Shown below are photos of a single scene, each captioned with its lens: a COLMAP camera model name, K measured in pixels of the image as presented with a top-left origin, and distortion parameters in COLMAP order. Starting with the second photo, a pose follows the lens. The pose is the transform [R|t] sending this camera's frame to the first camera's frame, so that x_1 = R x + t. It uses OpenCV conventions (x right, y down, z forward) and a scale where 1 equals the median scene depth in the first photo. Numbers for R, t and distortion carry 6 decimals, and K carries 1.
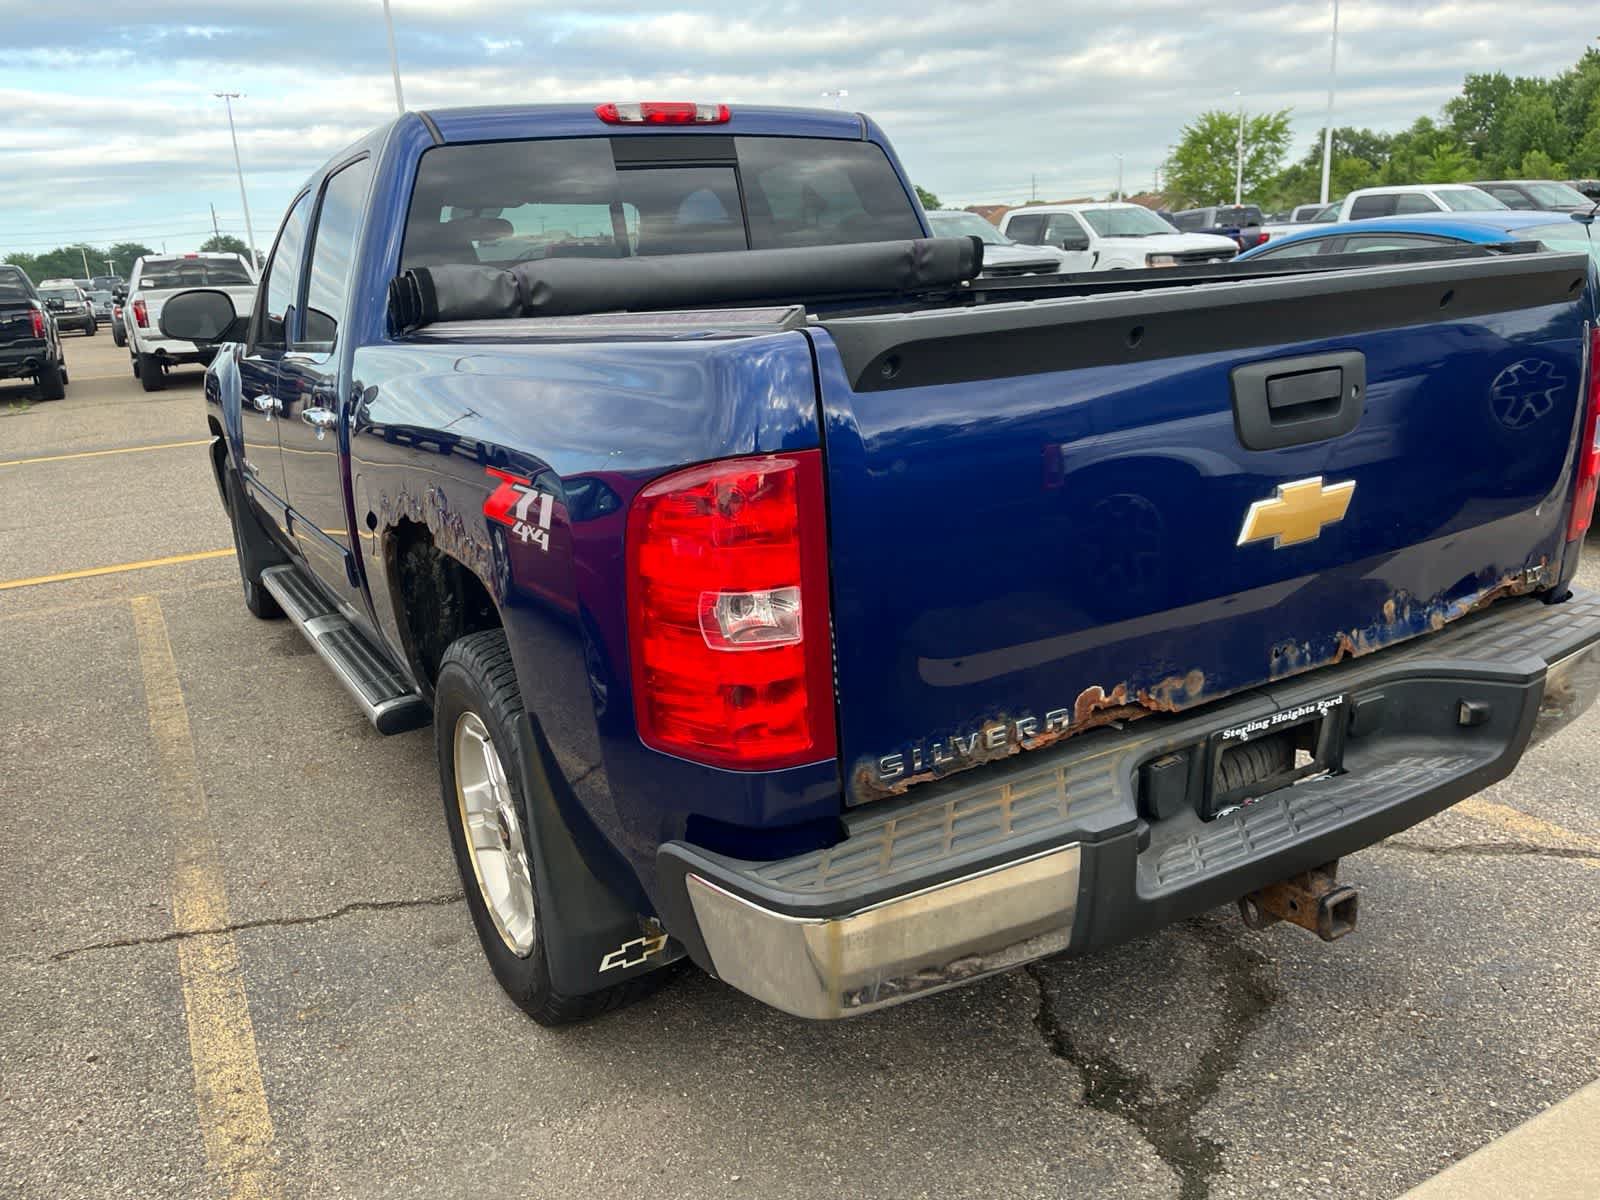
lens RADIAL K [[1166.5, 0, 808.9], [0, 1166.5, 668.1], [0, 0, 1]] dist [0.073377, -0.107128]
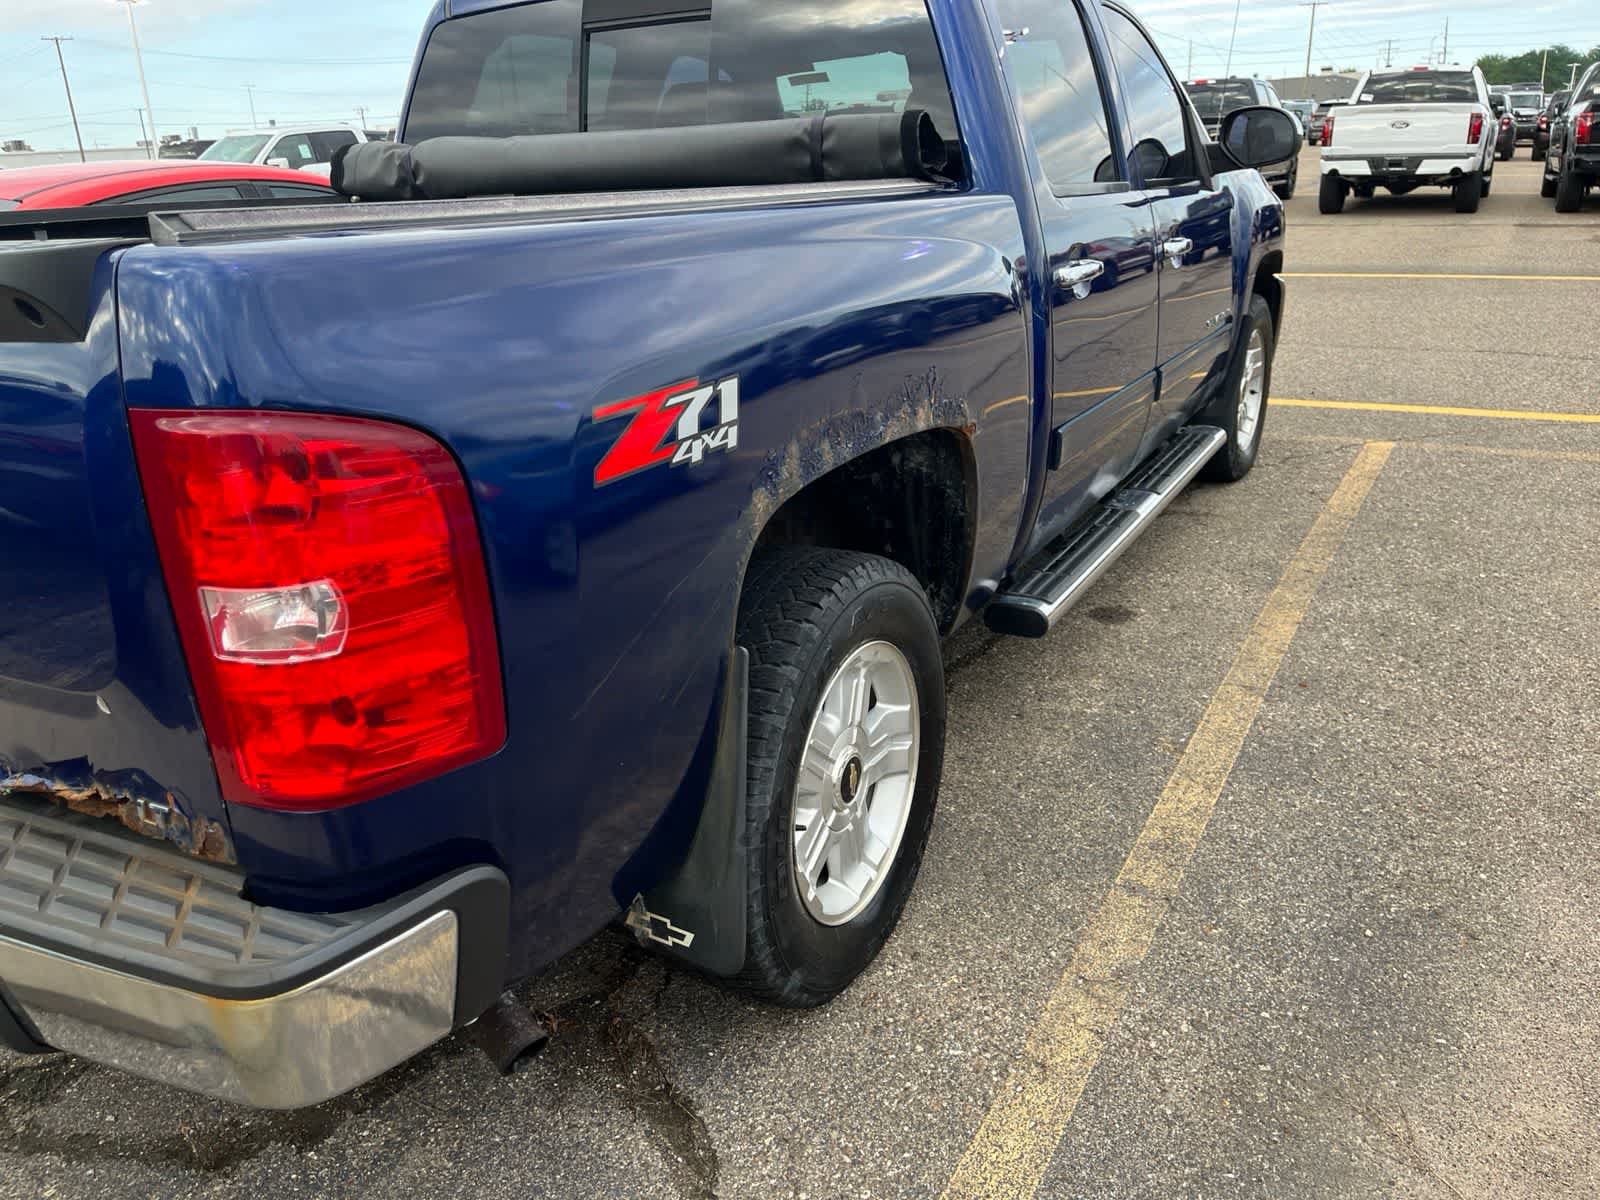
lens RADIAL K [[1207.8, 0, 791.1], [0, 1207.8, 621.0], [0, 0, 1]] dist [0.096661, -0.137183]
pose [[0.501016, 0.341655, -0.795144, 1.085396], [-0.264426, 0.935273, 0.235252, -0.337345], [0.824052, 0.092392, 0.558930, 0.823912]]
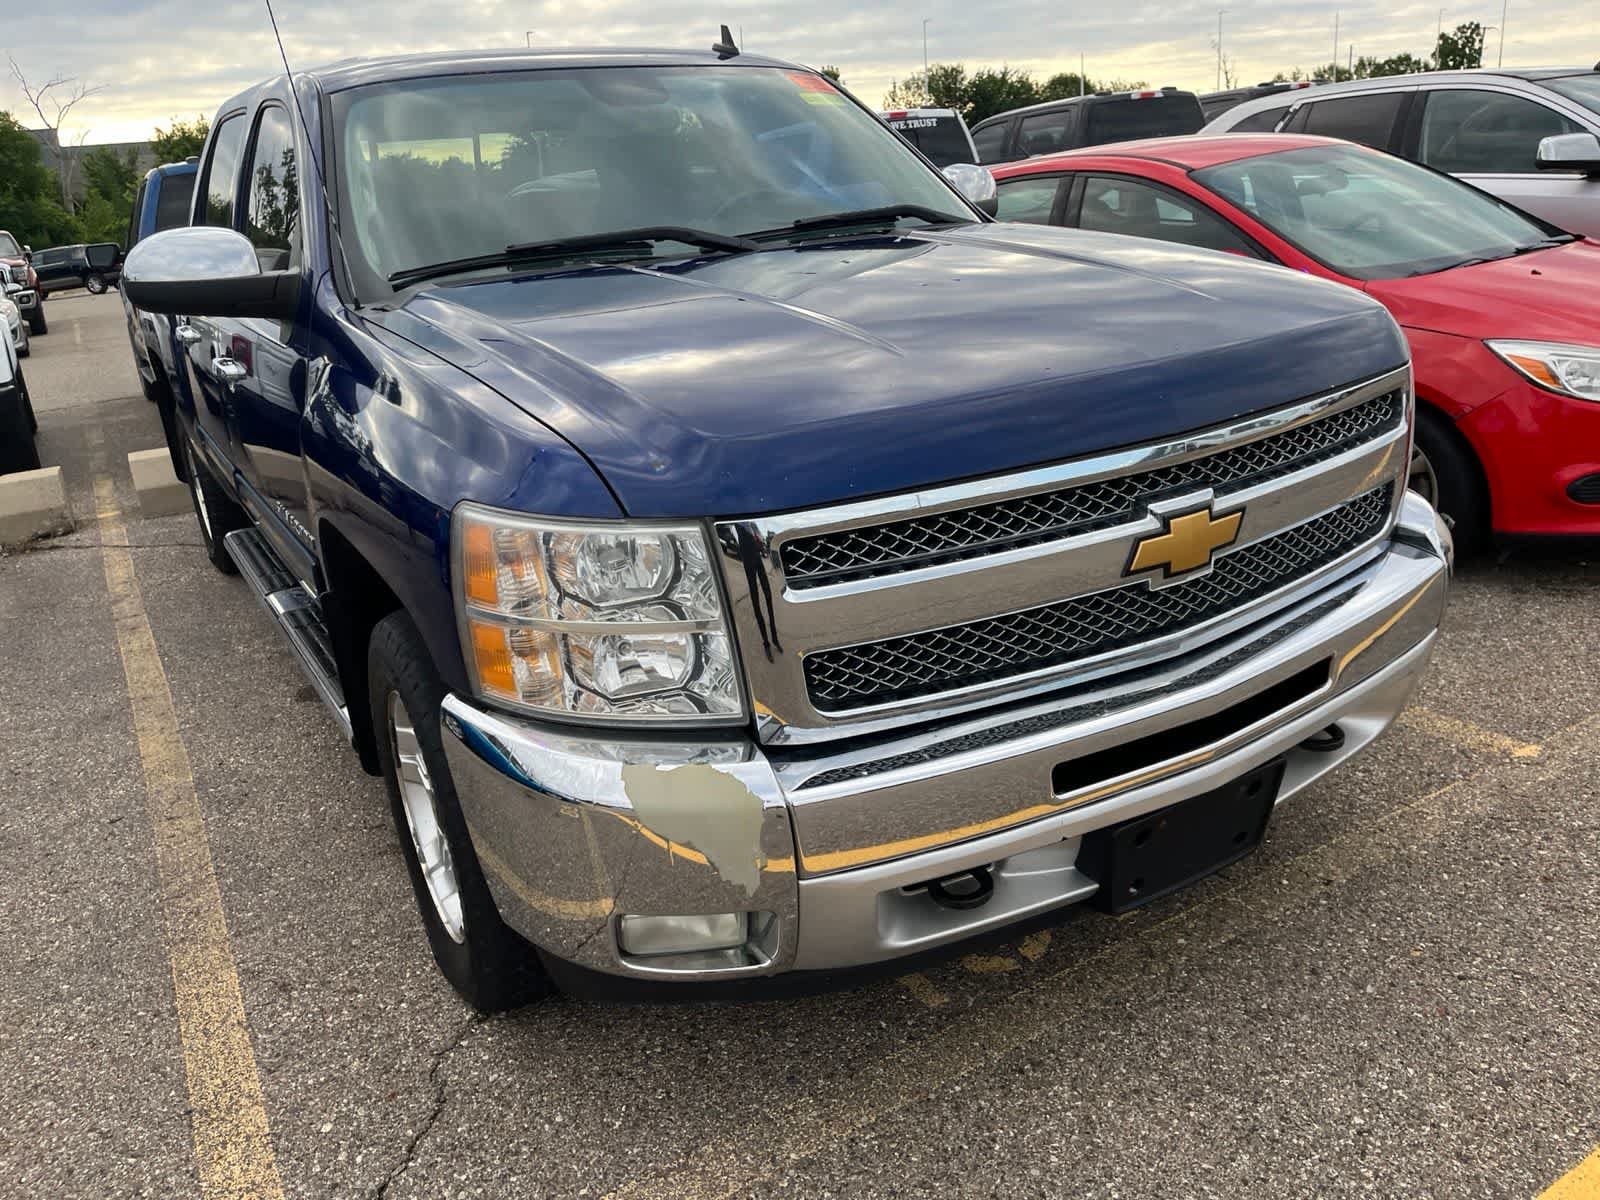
lens RADIAL K [[1197.1, 0, 788.2], [0, 1197.1, 614.1], [0, 0, 1]] dist [0.096924, -0.136365]
pose [[-0.992118, 0.118149, 0.041742, -0.707530], [0.118037, 0.769373, 0.627800, -1.133702], [0.042059, 0.627779, -0.777255, 3.322585]]
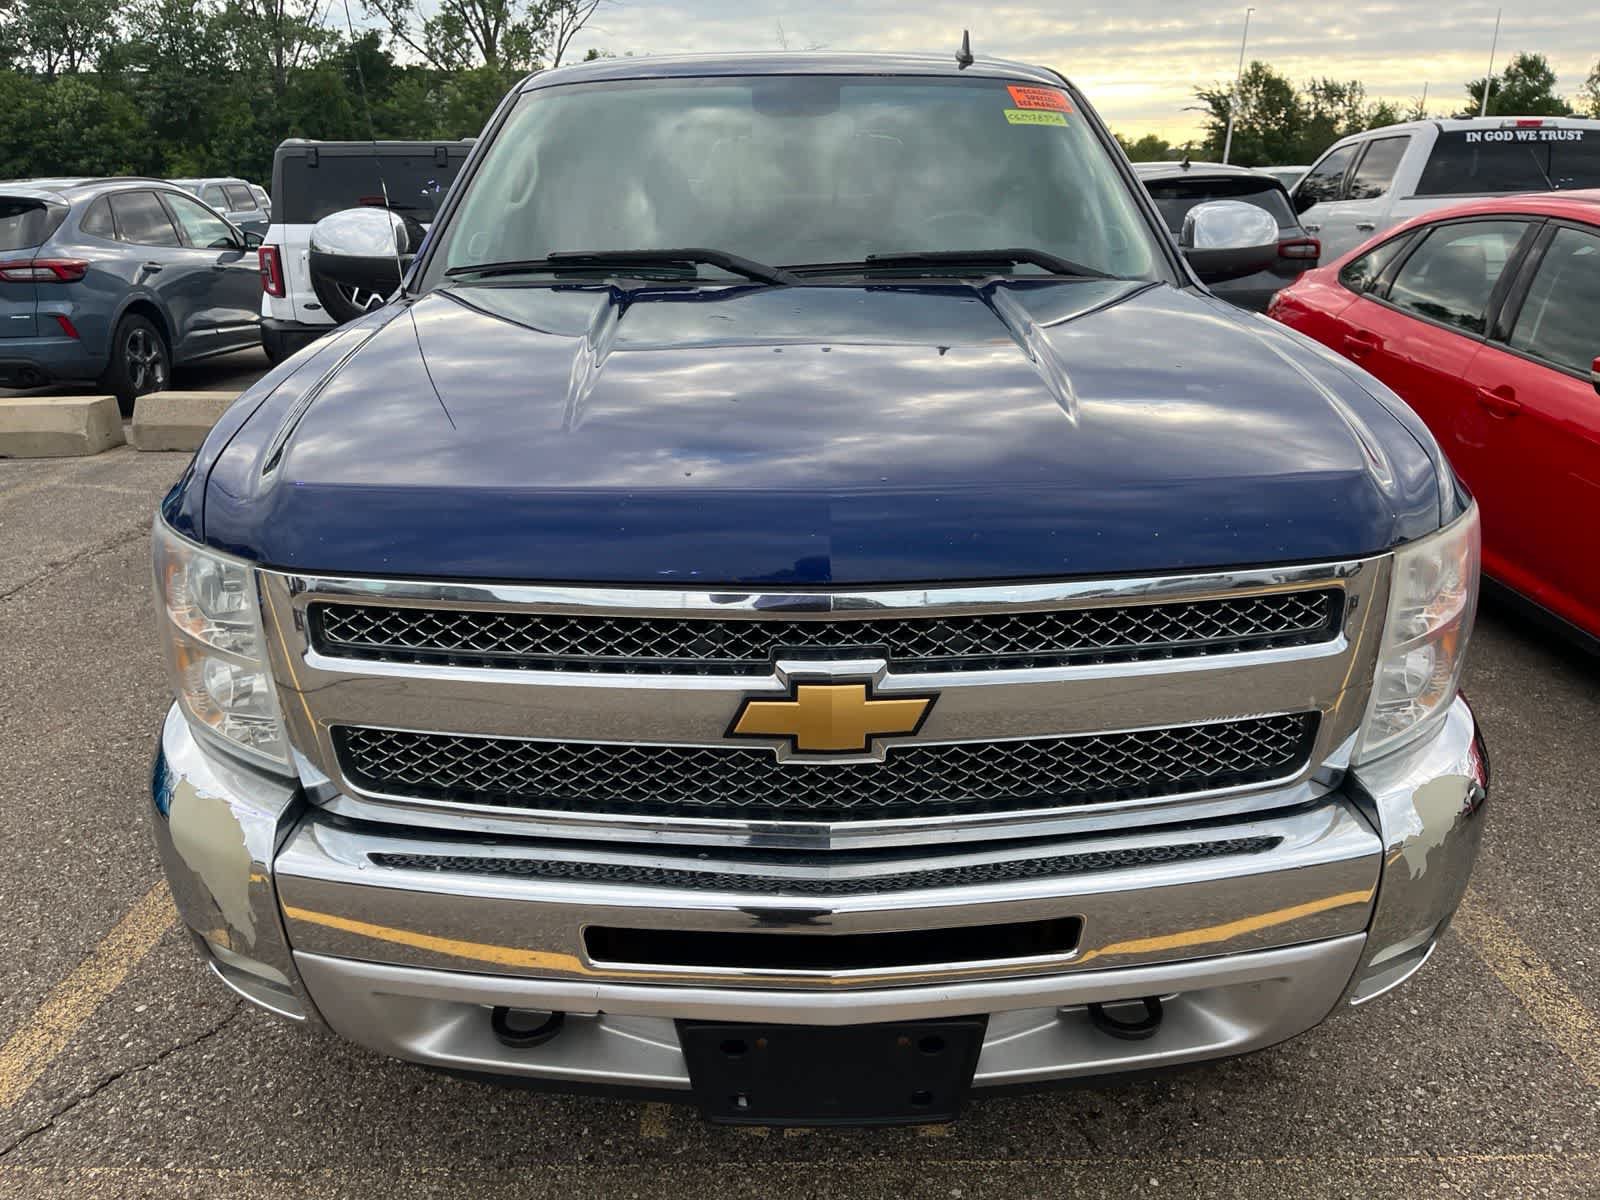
lens RADIAL K [[1196.7, 0, 794.0], [0, 1196.7, 616.9], [0, 0, 1]] dist [0.096267, -0.135676]
pose [[-0.864193, -0.116310, 0.489532, -1.213790], [0.211047, 0.799404, 0.562505, -1.045308], [-0.456759, 0.589427, -0.666293, 3.091495]]
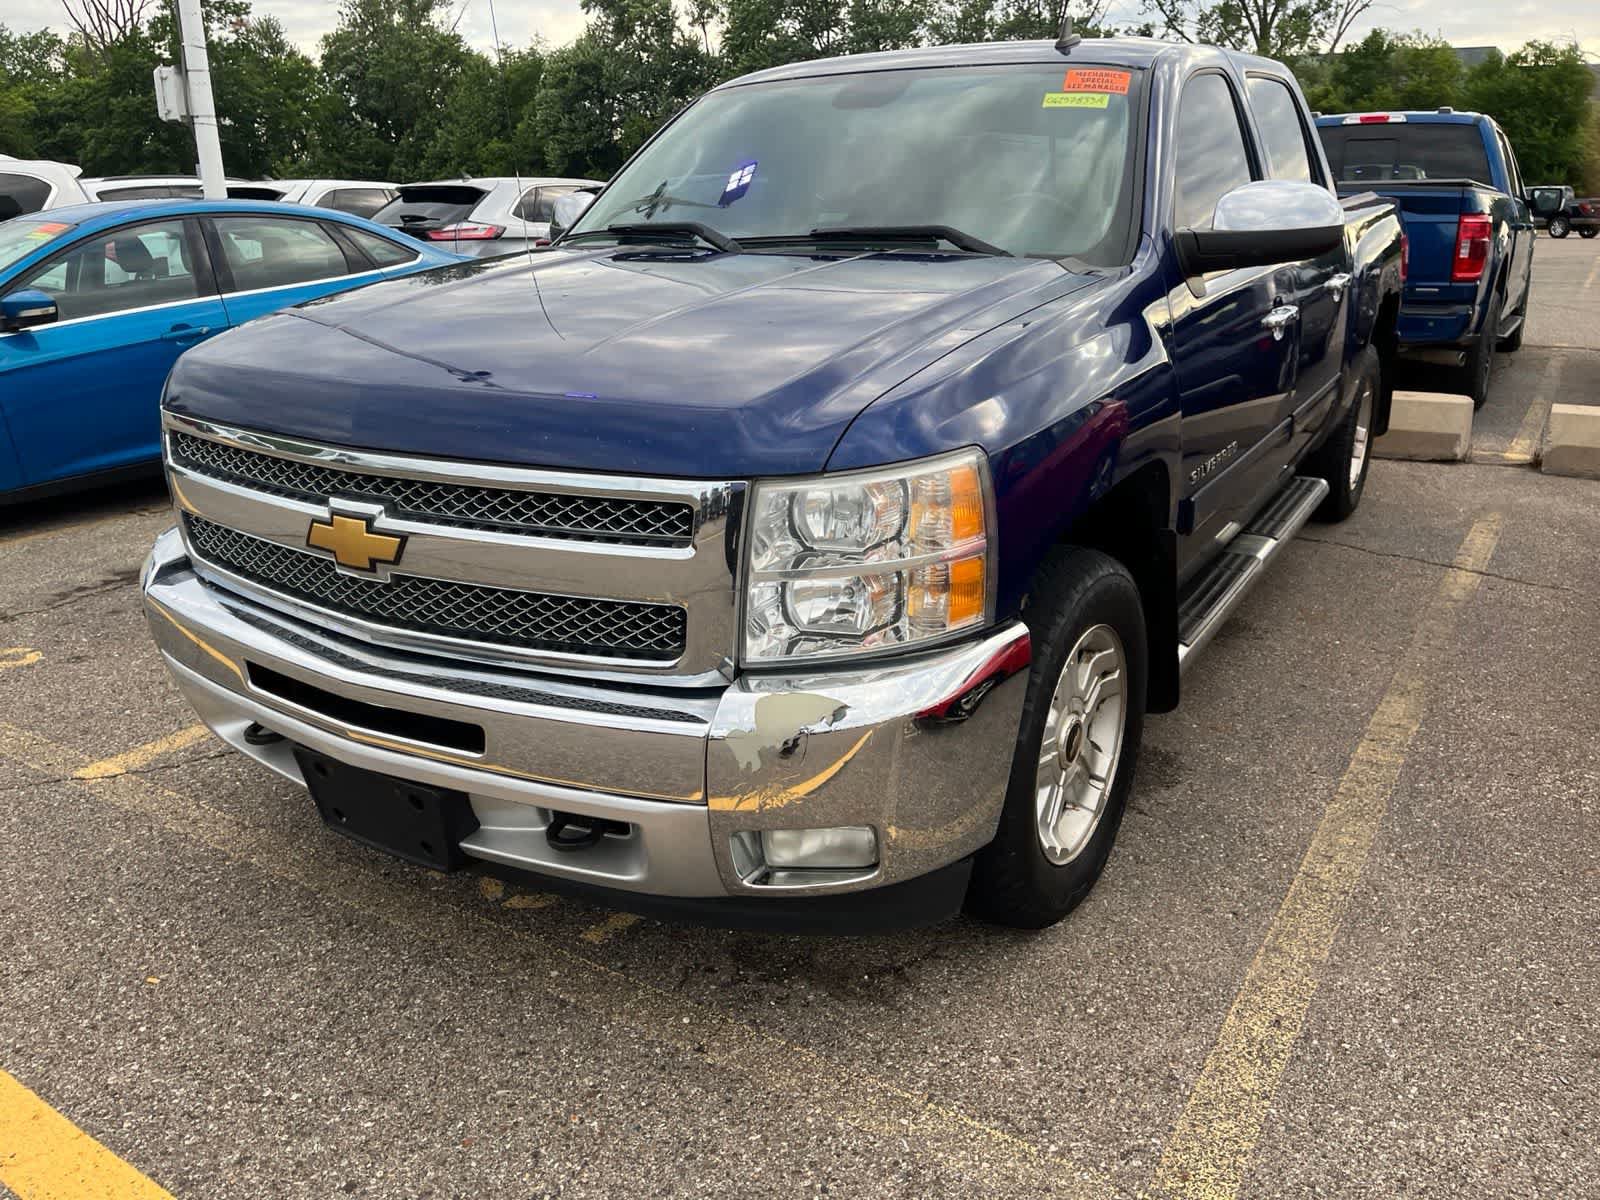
lens RADIAL K [[1209.5, 0, 803.6], [0, 1209.5, 606.2], [0, 0, 1]] dist [0.089331, -0.128720]
pose [[-0.454861, -0.234412, 0.859158, -1.851756], [0.329953, 0.851720, 0.407069, -0.866235], [-0.827183, 0.468642, -0.310069, 2.729384]]
